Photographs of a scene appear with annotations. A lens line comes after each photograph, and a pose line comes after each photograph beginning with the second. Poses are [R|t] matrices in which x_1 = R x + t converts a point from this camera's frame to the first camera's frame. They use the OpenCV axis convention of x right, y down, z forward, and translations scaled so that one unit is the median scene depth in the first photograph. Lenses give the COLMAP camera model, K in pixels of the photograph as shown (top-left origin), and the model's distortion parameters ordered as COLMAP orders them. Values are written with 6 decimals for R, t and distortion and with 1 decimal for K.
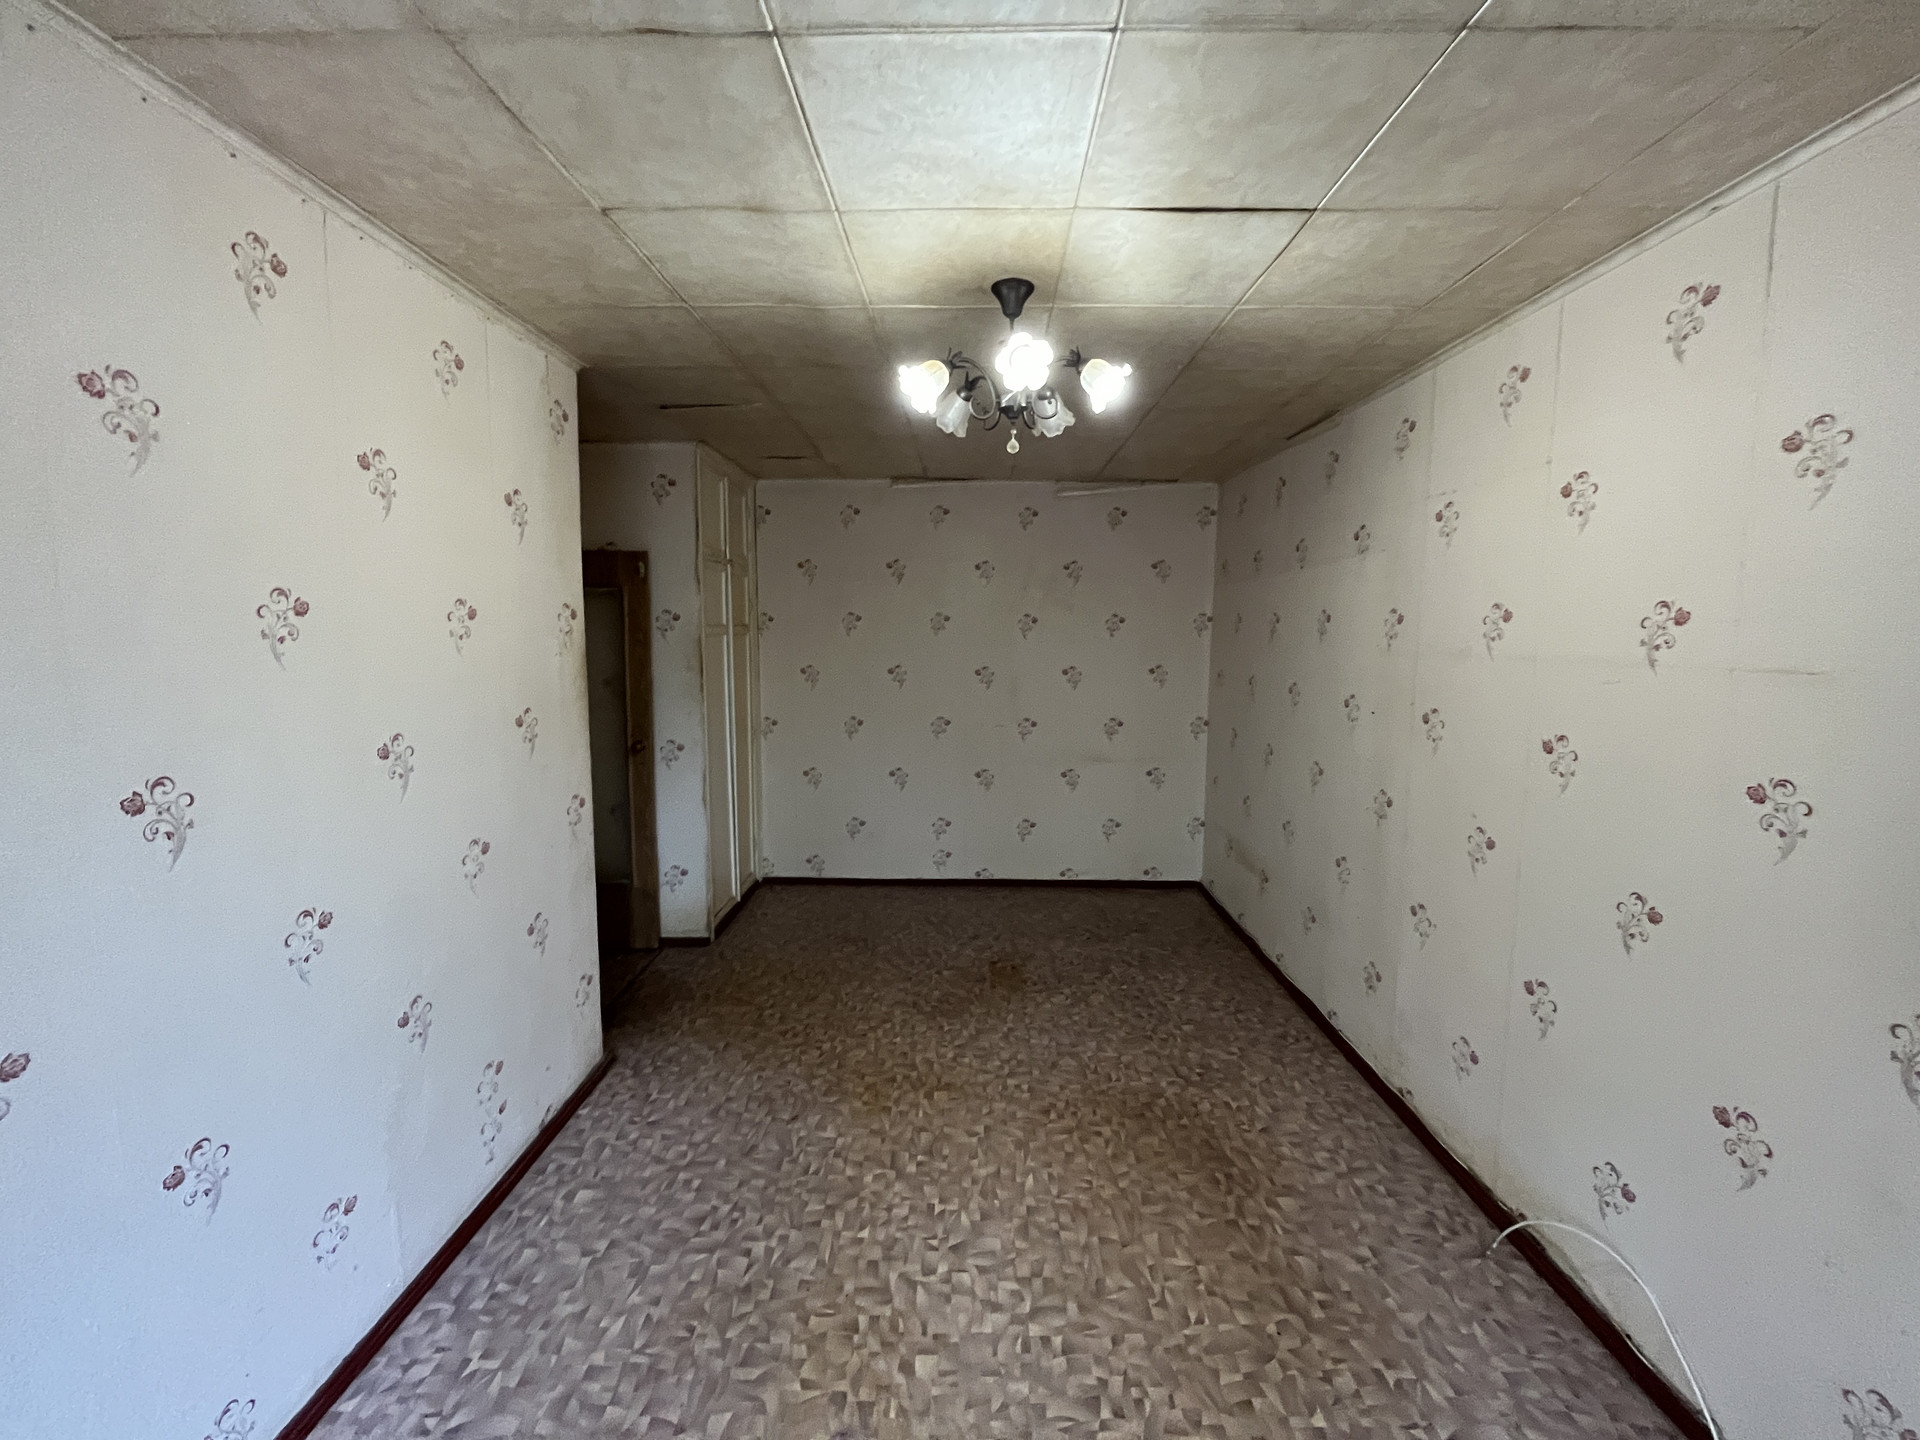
lens RADIAL K [[778.7, 0, 974.7], [0, 778.7, 710.9], [0, 0, 1]] dist [-0.000469, -0.000268]
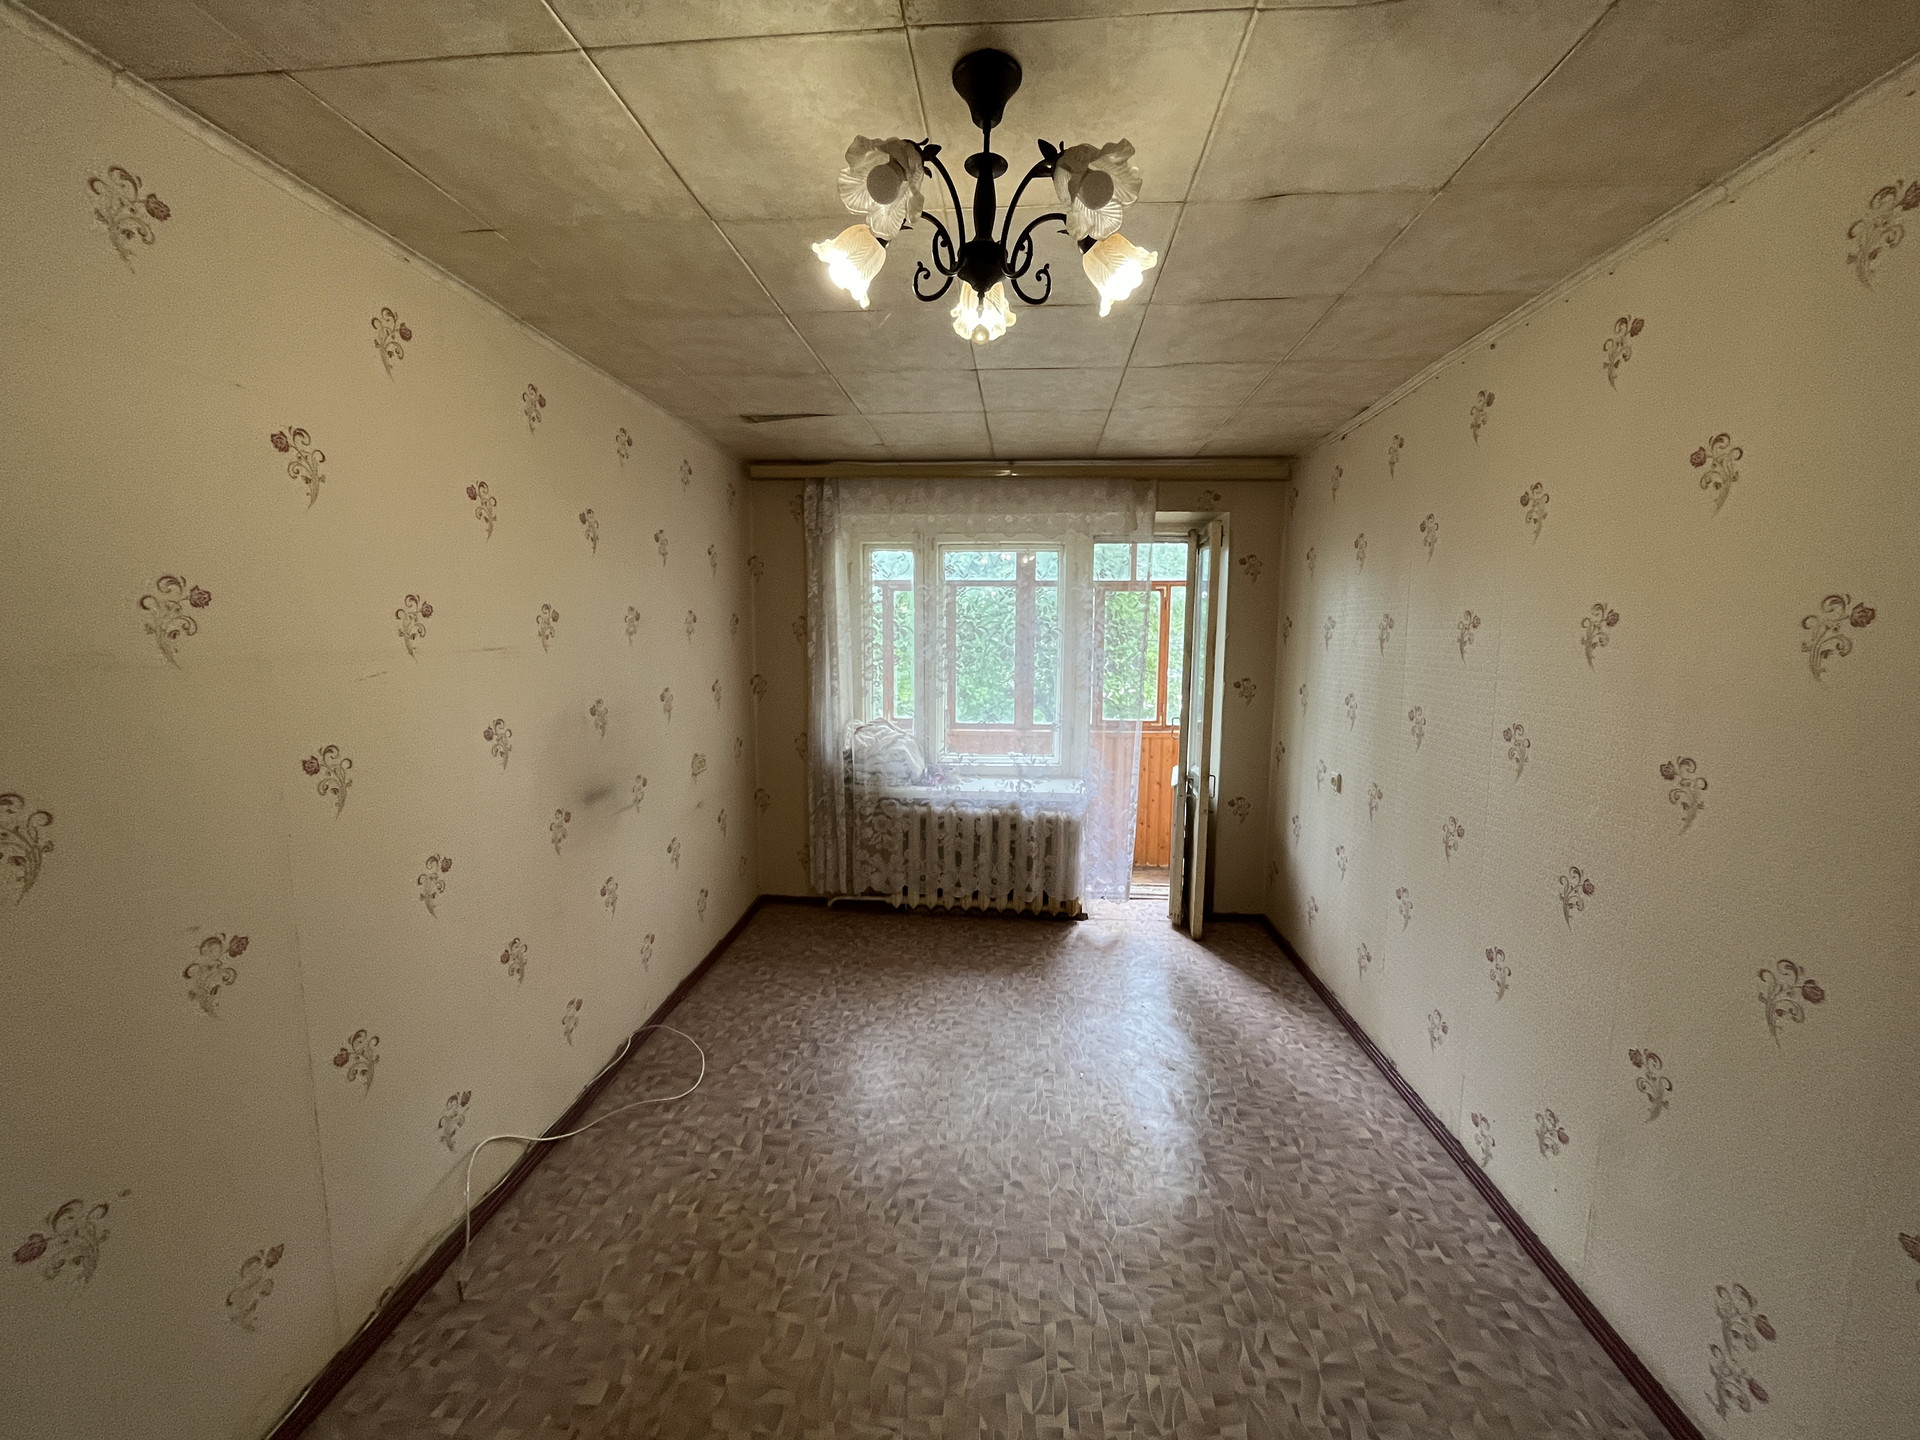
lens RADIAL K [[778.7, 0, 974.7], [0, 778.7, 710.9], [0, 0, 1]] dist [-0.000469, -0.000268]
pose [[-0.997753, -0.023204, 0.062856, 0.006685], [-0.009068, 0.976251, 0.216454, -0.201884], [-0.066386, 0.215398, -0.974267, 1.846975]]
